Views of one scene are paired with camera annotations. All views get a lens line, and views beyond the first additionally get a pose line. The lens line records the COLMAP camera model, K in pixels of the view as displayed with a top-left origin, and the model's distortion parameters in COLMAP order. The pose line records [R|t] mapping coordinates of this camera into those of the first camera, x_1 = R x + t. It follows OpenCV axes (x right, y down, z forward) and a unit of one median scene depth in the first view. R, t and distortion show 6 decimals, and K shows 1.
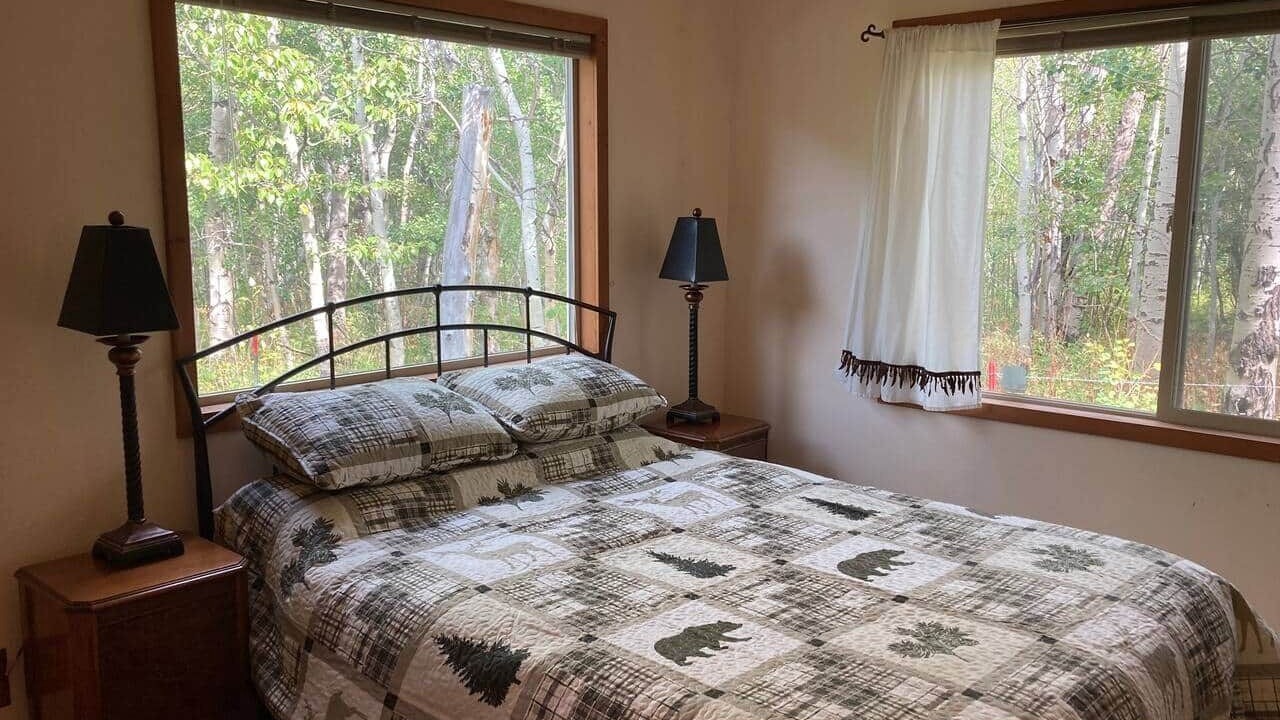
lens RADIAL K [[1150.5, 0, 653.3], [0, 1150.5, 360.6], [0, 0, 1]] dist [0.113481, 0.006880]
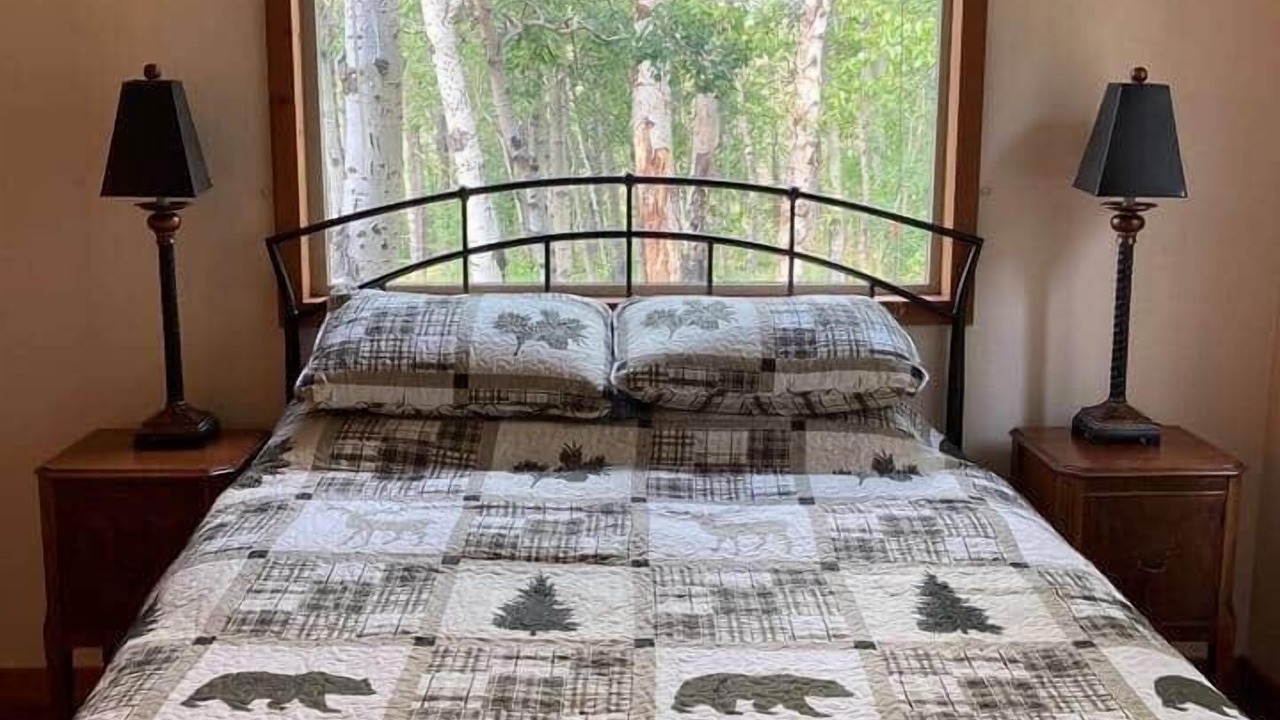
lens RADIAL K [[1514.2, 0, 644.4], [0, 1514.2, 360.2], [0, 0, 1]] dist [0.099446, 0.000000]
pose [[0.648484, 0.136742, -0.748846, 0.631600], [-0.110318, 0.990230, 0.085286, -0.036593], [0.753192, 0.027304, 0.657234, 0.439395]]
